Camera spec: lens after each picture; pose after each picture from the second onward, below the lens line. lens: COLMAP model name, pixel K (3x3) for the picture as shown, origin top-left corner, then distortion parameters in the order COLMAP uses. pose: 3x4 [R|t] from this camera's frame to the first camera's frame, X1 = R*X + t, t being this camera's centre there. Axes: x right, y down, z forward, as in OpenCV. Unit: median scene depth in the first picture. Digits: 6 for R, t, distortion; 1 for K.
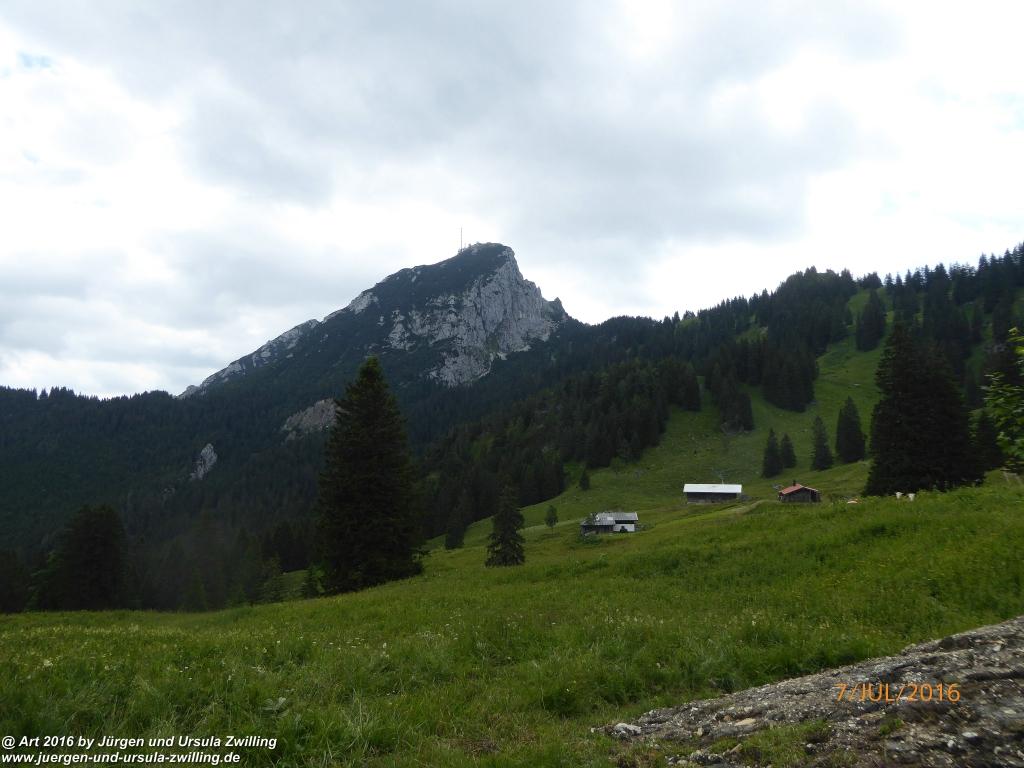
lens RADIAL K [[725.6, 0, 524.8], [0, 725.6, 393.0], [0, 0, 1]] dist [-0.038148, 0.014574]
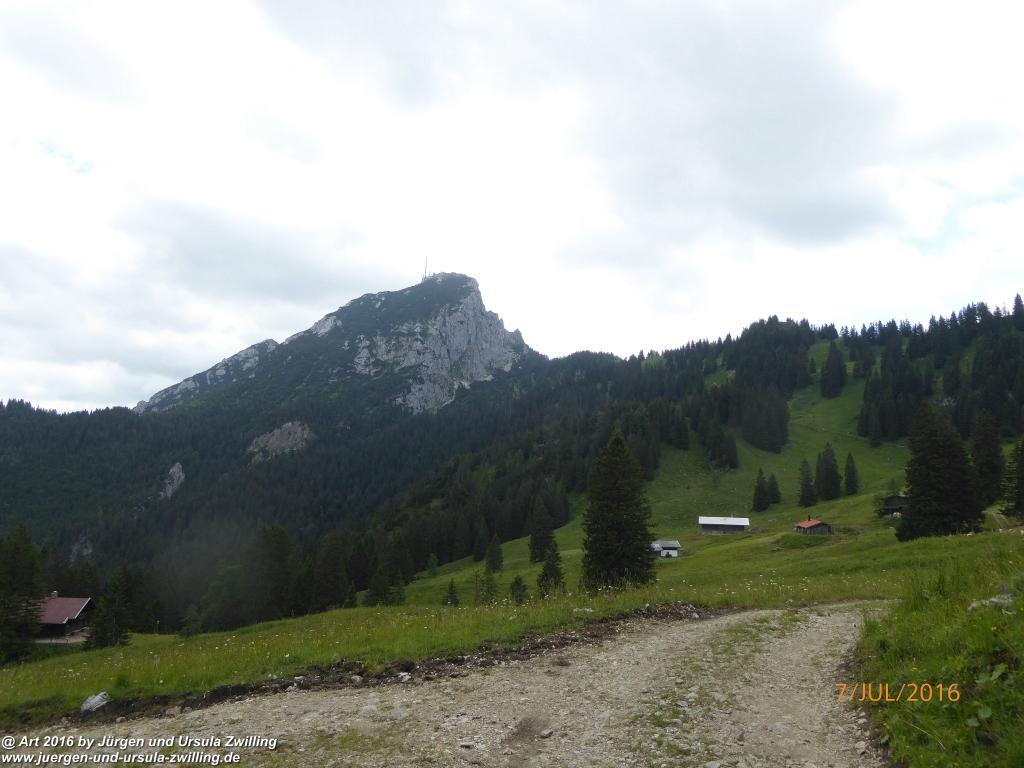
lens RADIAL K [[725.6, 0, 518.9], [0, 725.6, 381.6], [0, 0, 1]] dist [-0.038148, 0.014574]
pose [[0.996991, 0.036977, 0.068123, -0.051838], [-0.033354, 0.998007, -0.053569, -0.005837], [-0.069968, 0.051136, 0.996238, -0.045351]]
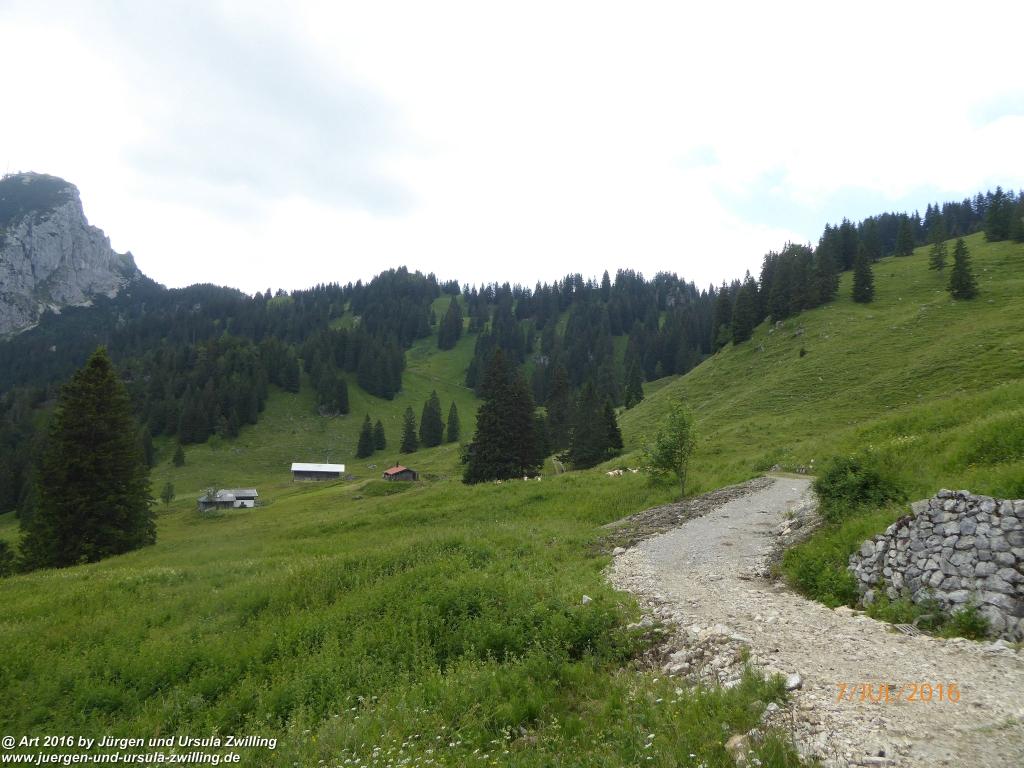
lens RADIAL K [[725.6, 0, 515.9], [0, 725.6, 382.6], [0, 0, 1]] dist [-0.038148, 0.014574]
pose [[0.844303, 0.075824, 0.530474, -0.026182], [-0.083727, 0.996447, -0.009169, -0.003690], [-0.529284, -0.036674, 0.847652, -0.026042]]
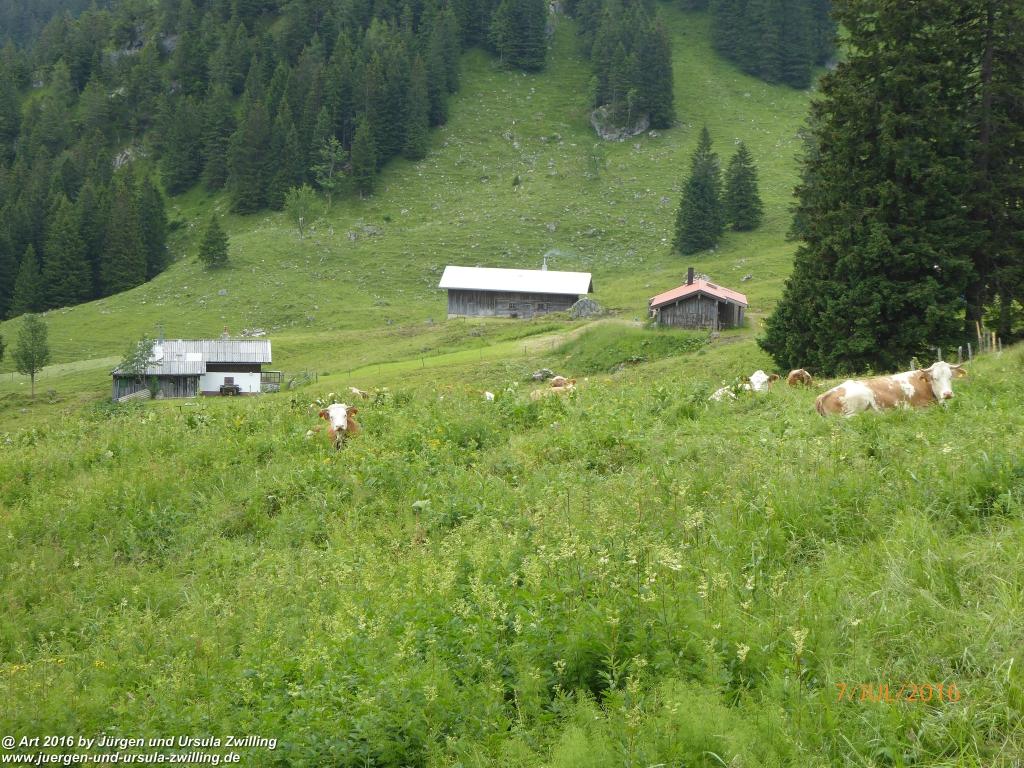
lens RADIAL K [[1854.2, 0, 516.4], [0, 1854.2, 383.1], [0, 0, 1]] dist [0.074701, 0.000000]
pose [[0.981761, 0.019623, 0.189102, 0.026302], [-0.056210, 0.980151, 0.190118, -0.000100], [-0.181617, -0.197280, 0.963377, 0.017994]]
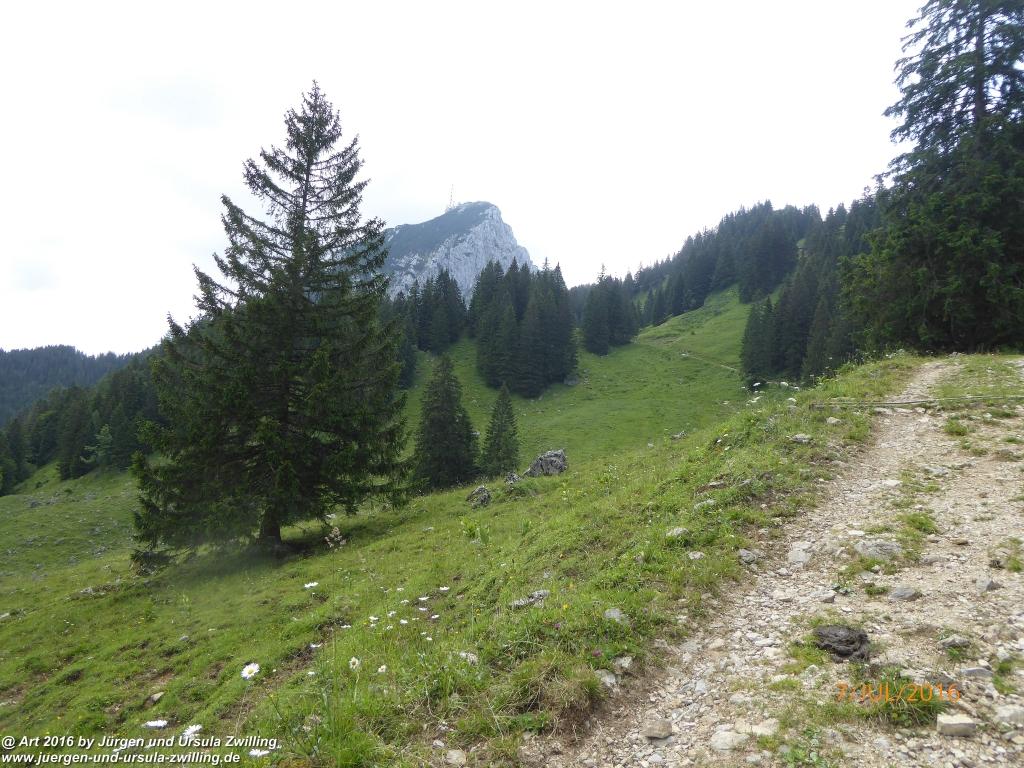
lens RADIAL K [[725.6, 0, 506.3], [0, 725.6, 382.6], [0, 0, 1]] dist [-0.038148, 0.014574]
pose [[0.992144, 0.056699, -0.111516, 0.235633], [-0.055343, 0.998351, 0.015219, -0.000110], [0.112195, -0.008928, 0.993646, 0.285657]]
